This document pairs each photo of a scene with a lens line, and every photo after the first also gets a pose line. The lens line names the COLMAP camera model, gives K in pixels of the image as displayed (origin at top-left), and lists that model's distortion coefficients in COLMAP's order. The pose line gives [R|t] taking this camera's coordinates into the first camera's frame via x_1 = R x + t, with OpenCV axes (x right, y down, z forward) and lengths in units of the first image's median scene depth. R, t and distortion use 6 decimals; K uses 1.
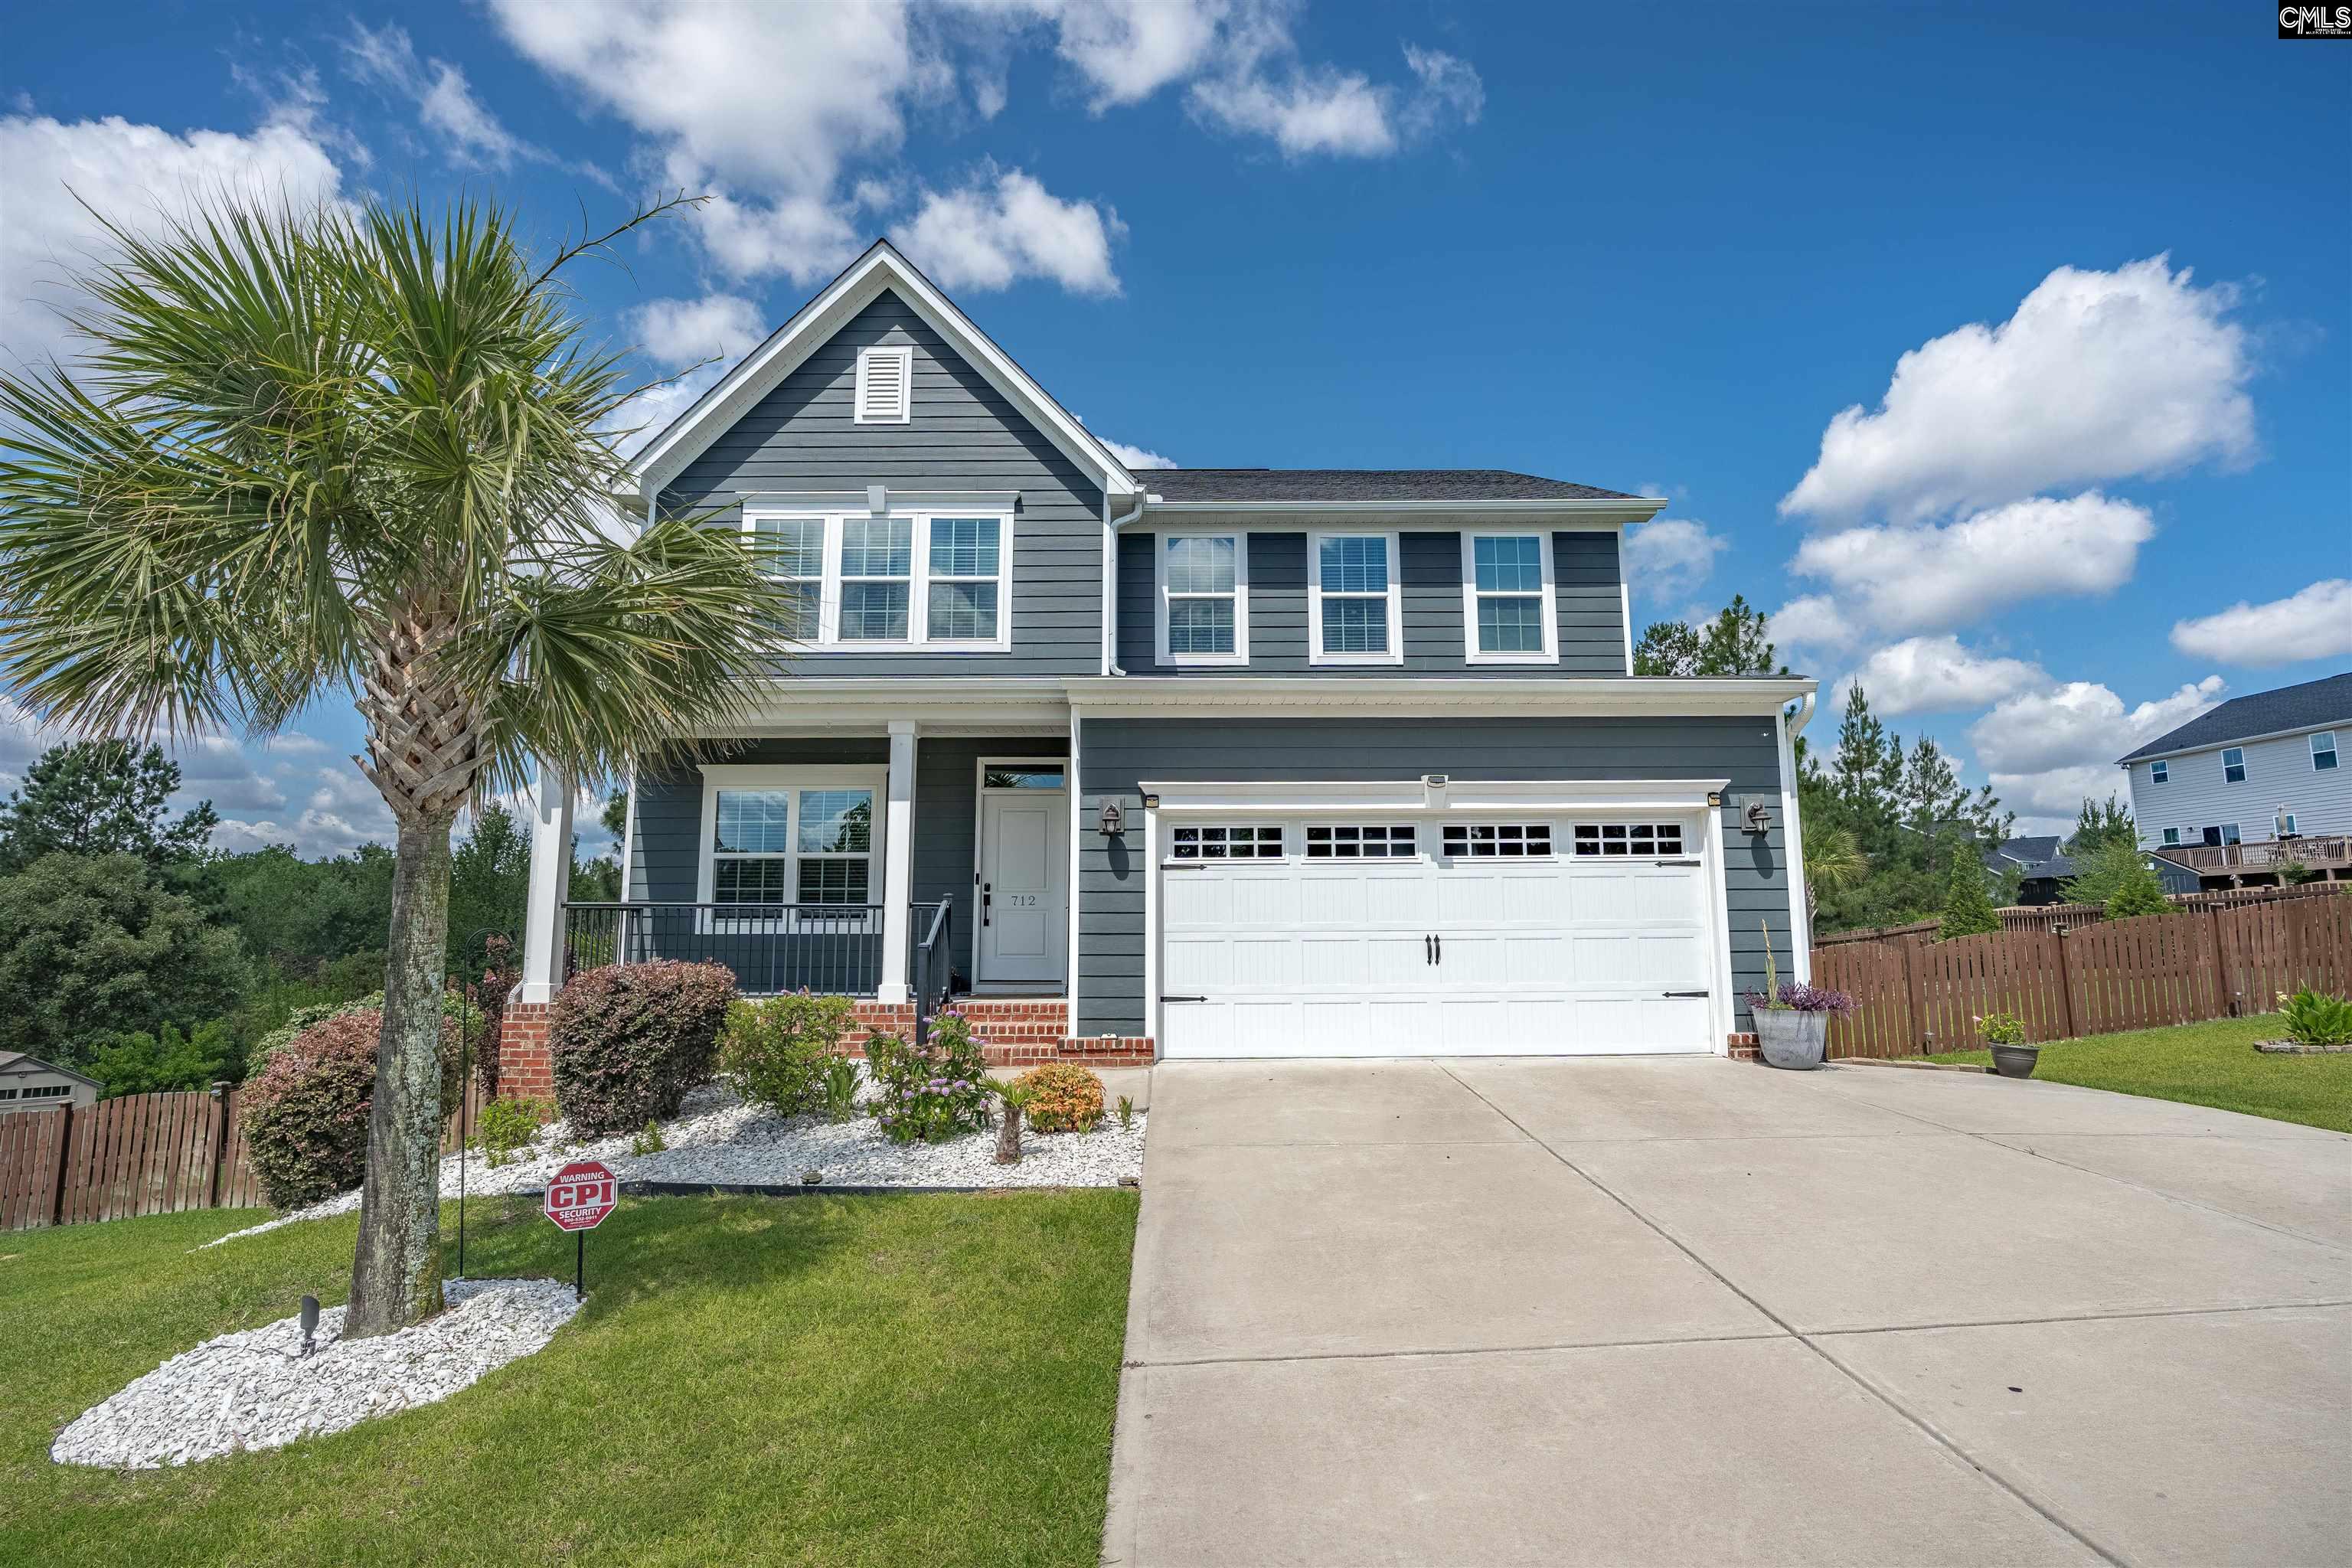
lens RADIAL K [[1068.0, 0, 1190.2], [0, 1068.0, 774.3], [0, 0, 1]] dist [-0.021895, 0.000296]
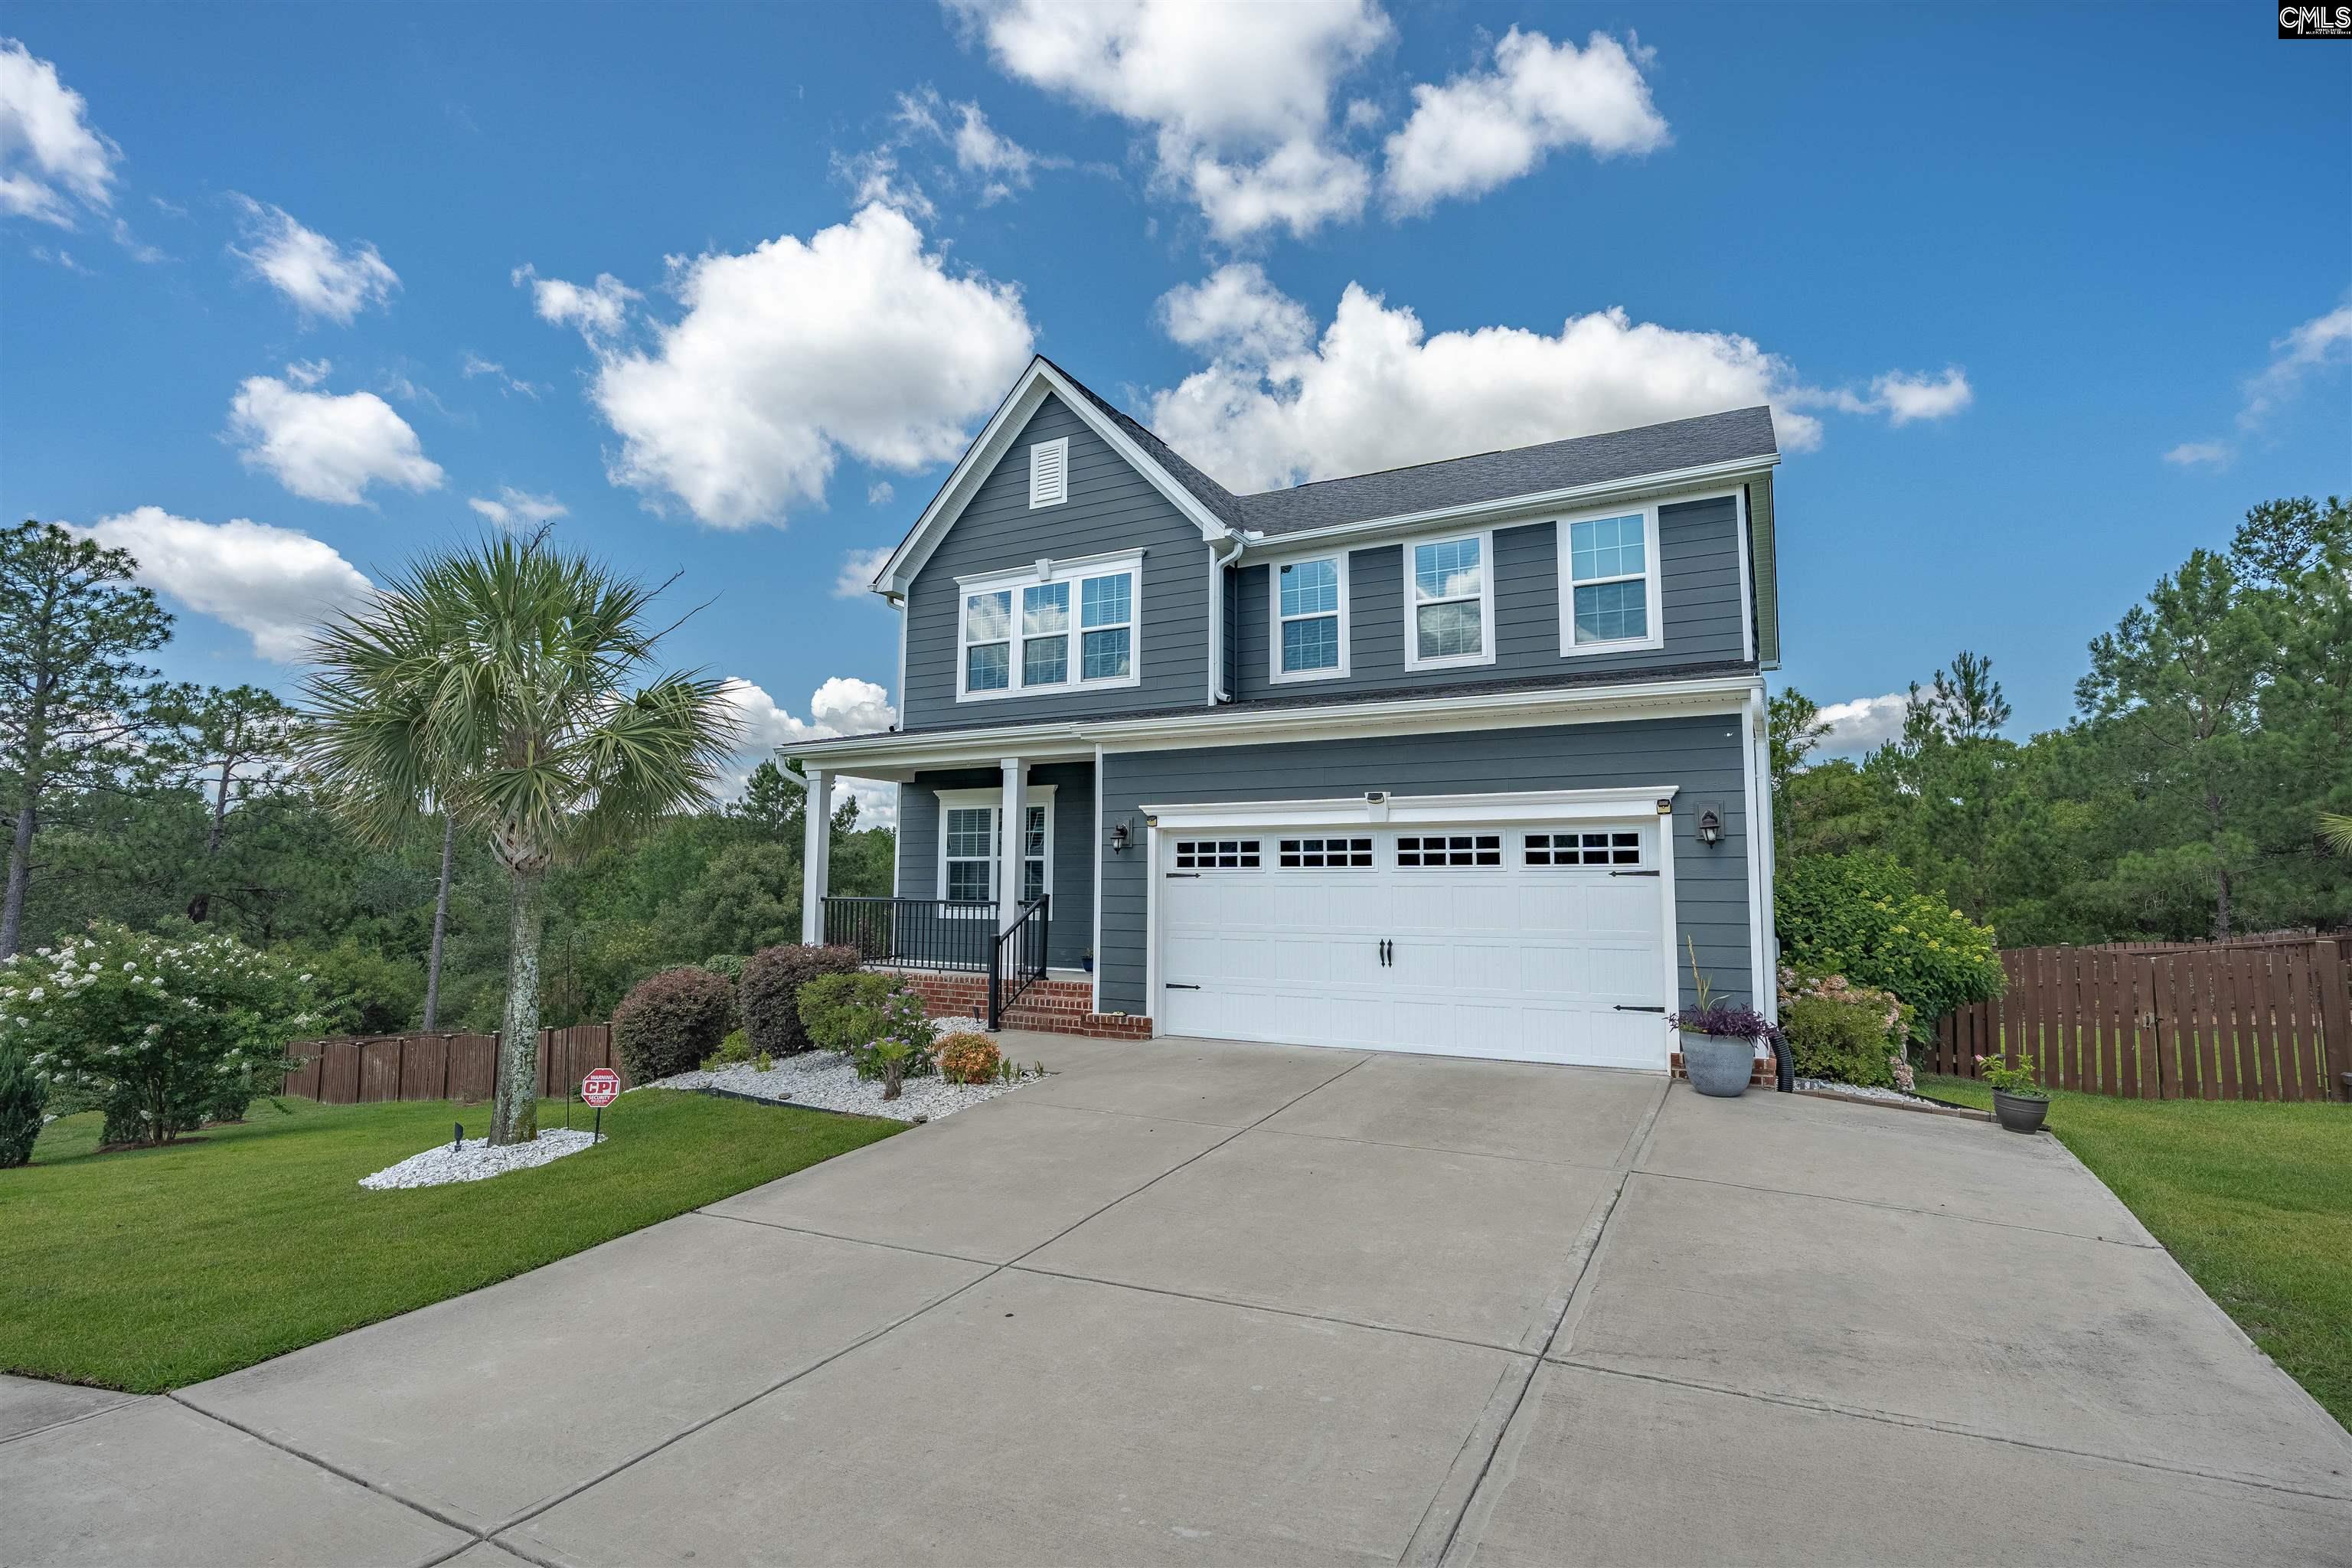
lens RADIAL K [[1068.0, 0, 1194.9], [0, 1068.0, 780.0], [0, 0, 1]] dist [-0.021895, 0.000296]
pose [[0.884953, -0.038526, -0.464084, 0.545406], [0.056991, 0.998041, 0.025823, -0.047033], [0.462180, -0.049300, 0.885415, -0.032739]]
